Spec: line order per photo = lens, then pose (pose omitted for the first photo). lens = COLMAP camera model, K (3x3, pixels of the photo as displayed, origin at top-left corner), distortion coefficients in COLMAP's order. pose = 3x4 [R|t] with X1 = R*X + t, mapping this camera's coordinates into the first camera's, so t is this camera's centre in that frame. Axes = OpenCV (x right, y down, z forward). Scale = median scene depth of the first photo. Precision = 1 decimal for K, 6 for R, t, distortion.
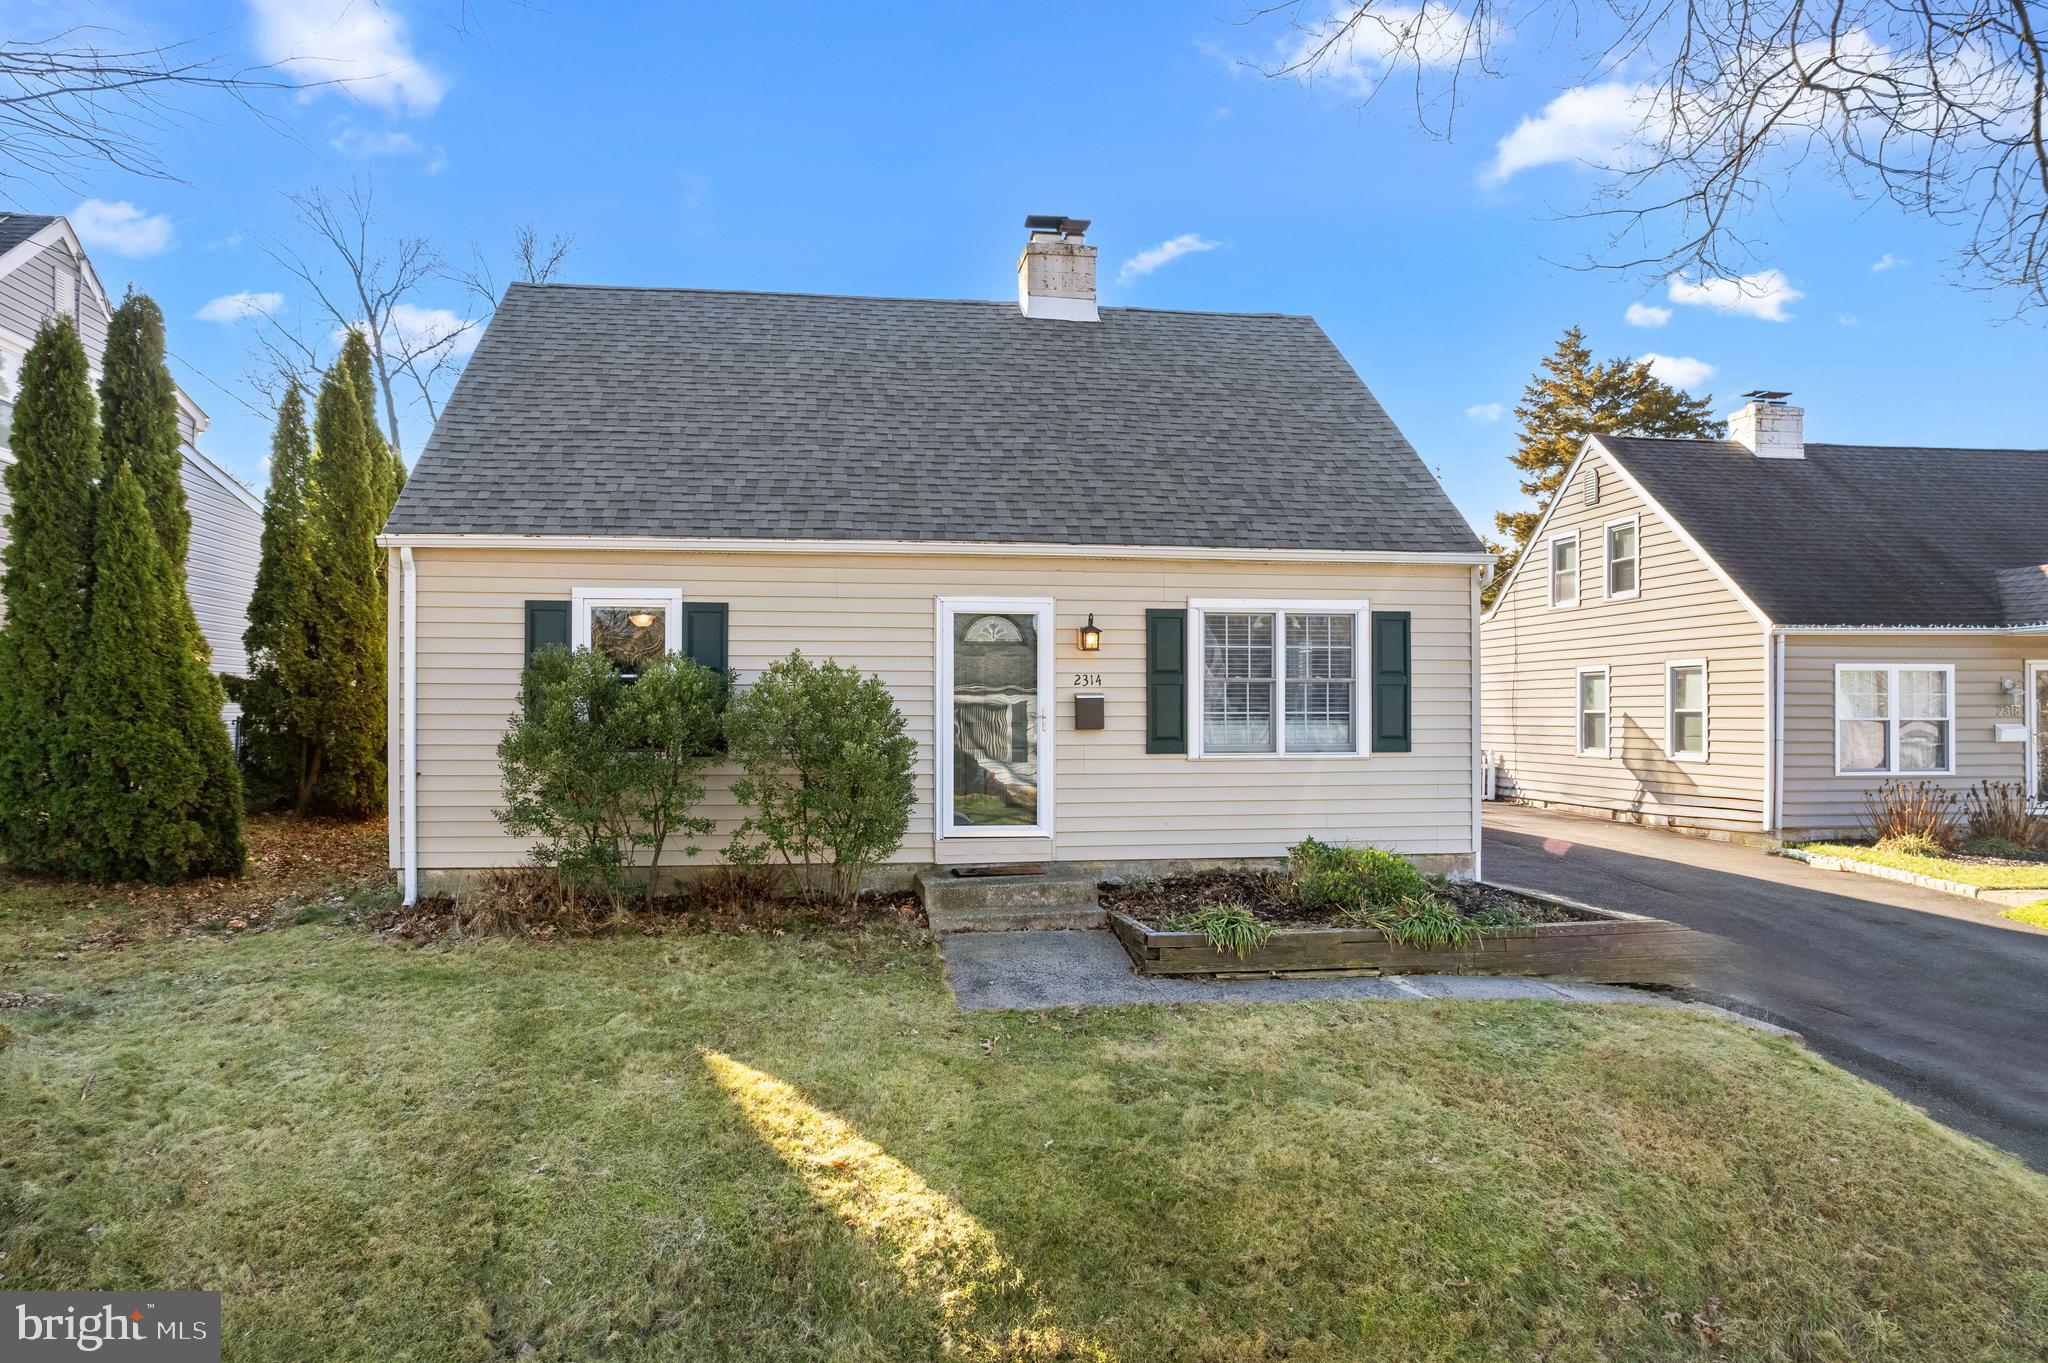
lens RADIAL K [[1315.3, 0, 1024.0], [0, 1315.3, 681.5], [0, 0, 1]] dist [-0.070266, 0.059675]
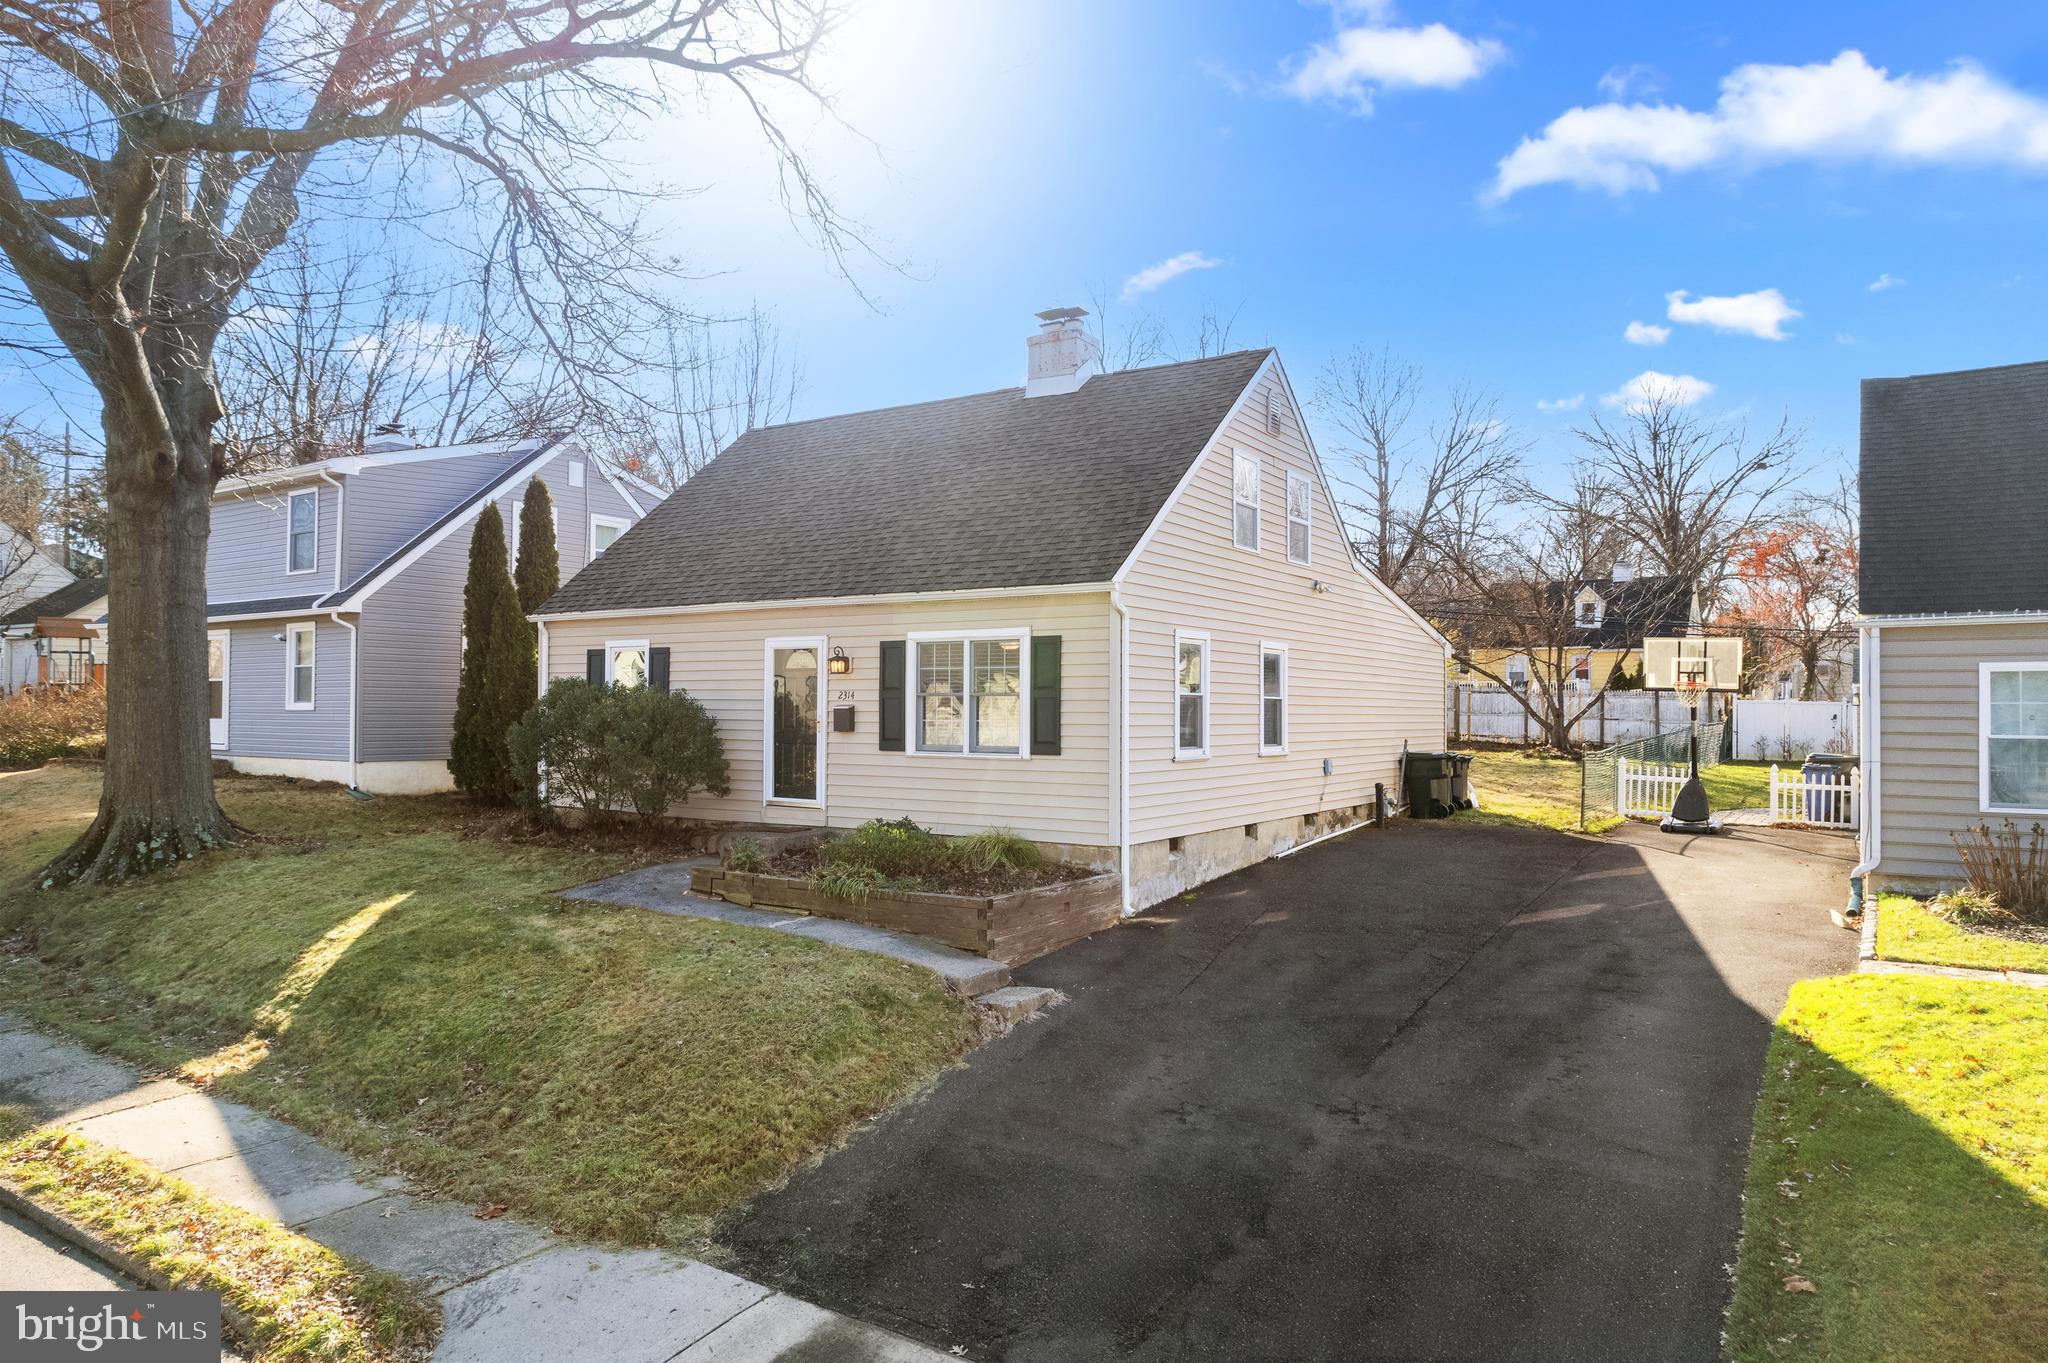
lens RADIAL K [[1315.3, 0, 1024.0], [0, 1315.3, 681.5], [0, 0, 1]] dist [-0.070266, 0.059675]
pose [[0.749778, -0.011822, -0.661584, 1.078504], [0.009163, 0.999930, -0.007484, -0.003734], [0.661626, -0.000450, 0.749834, 0.099403]]
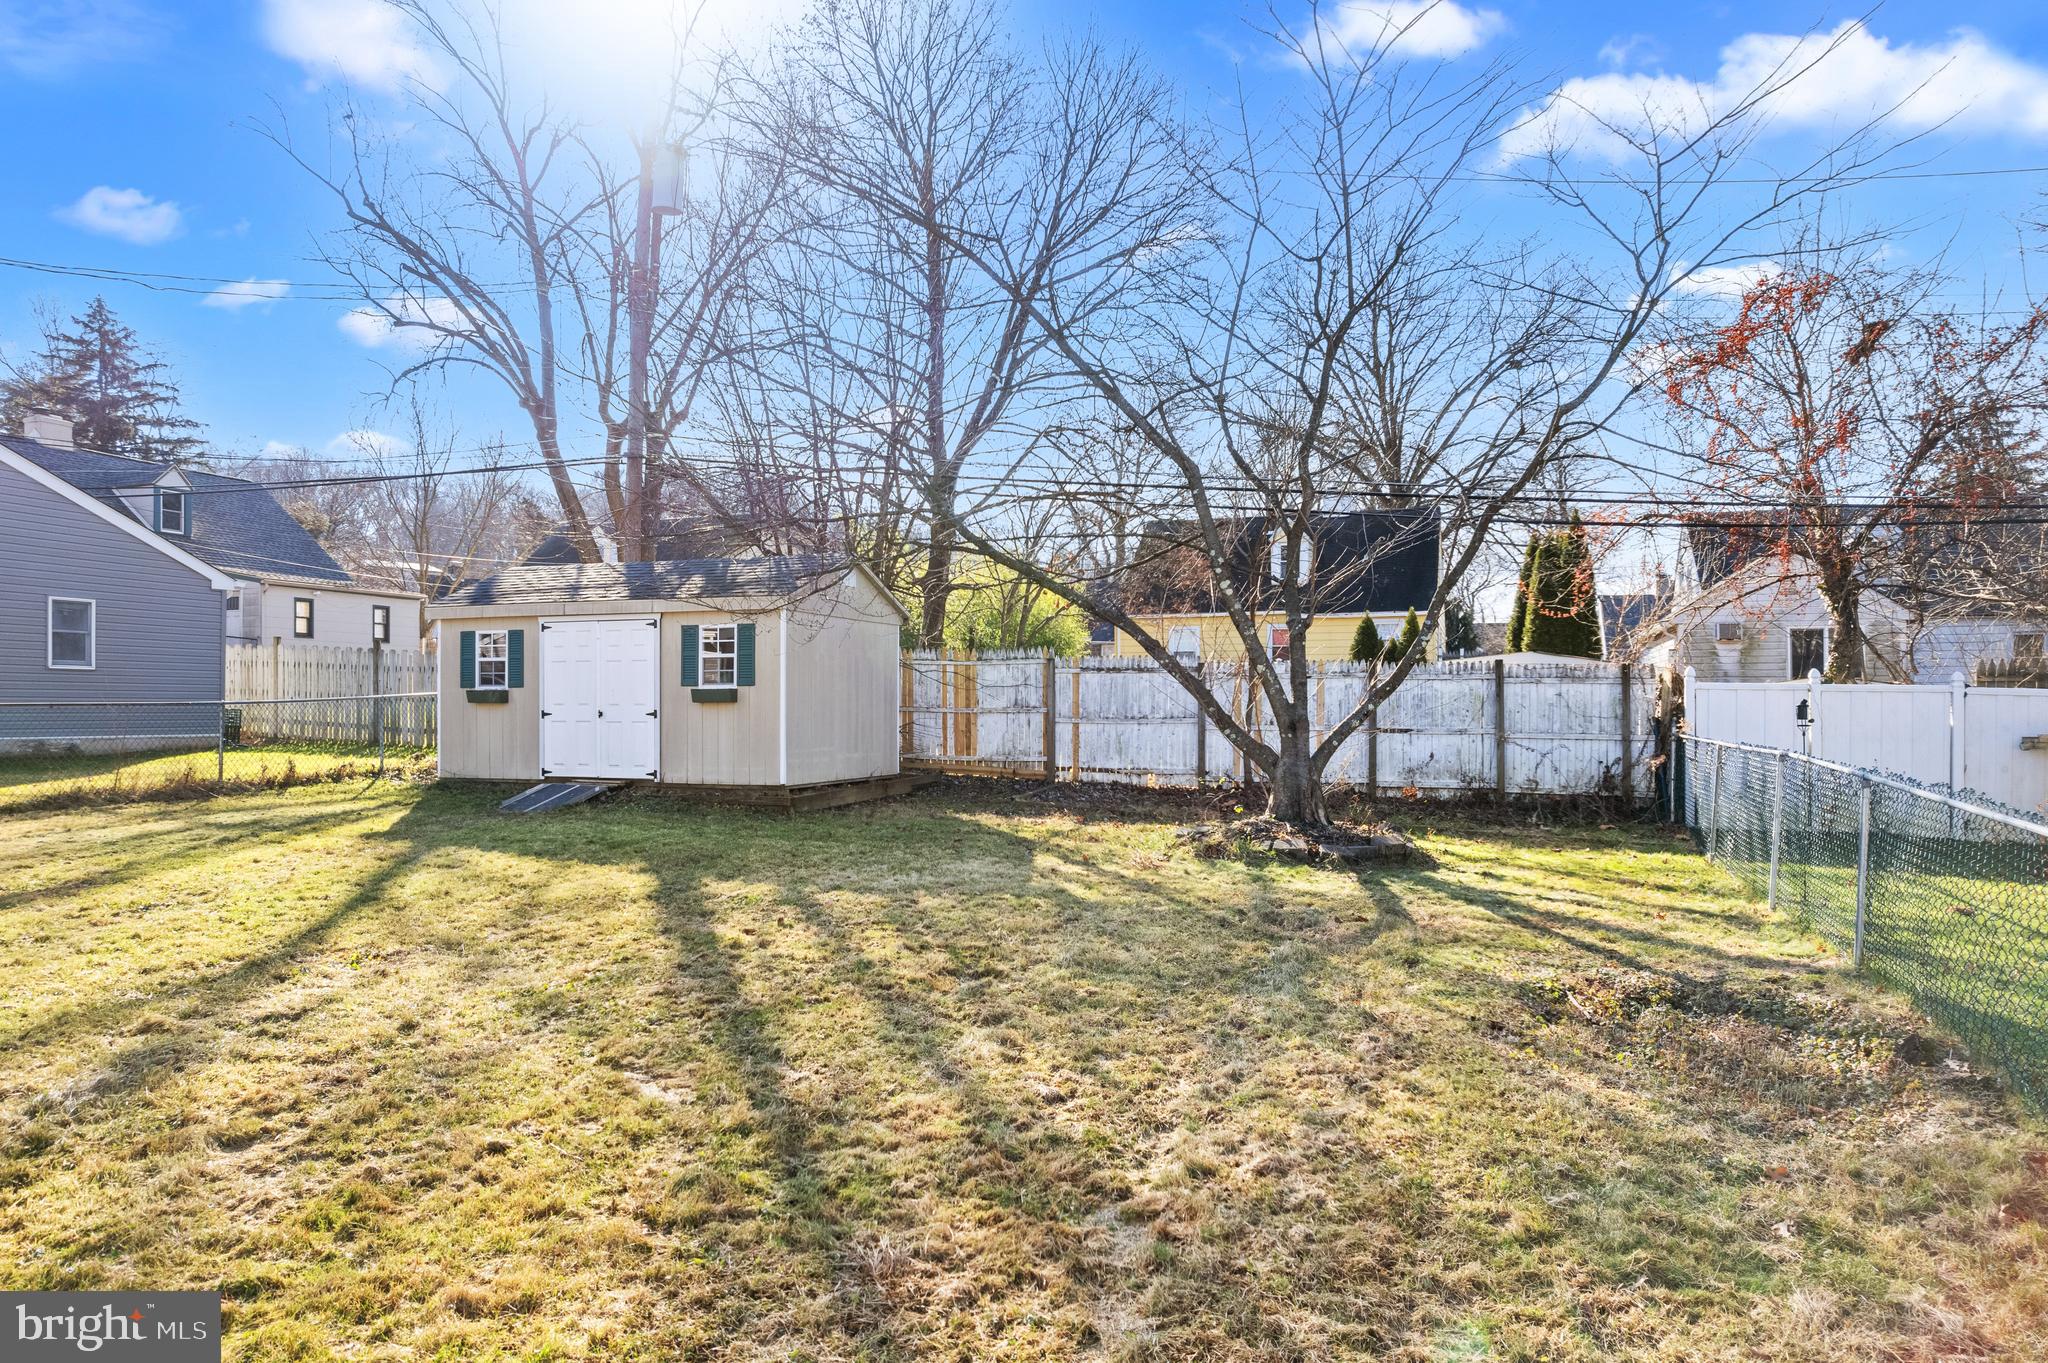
lens RADIAL K [[1315.3, 0, 1024.0], [0, 1315.3, 681.5], [0, 0, 1]] dist [-0.070266, 0.059675]
pose [[0.883052, -0.014076, -0.469064, 0.316209], [0.012527, 0.999901, -0.006422, 0.032584], [0.469108, -0.000205, 0.883141, 2.145371]]
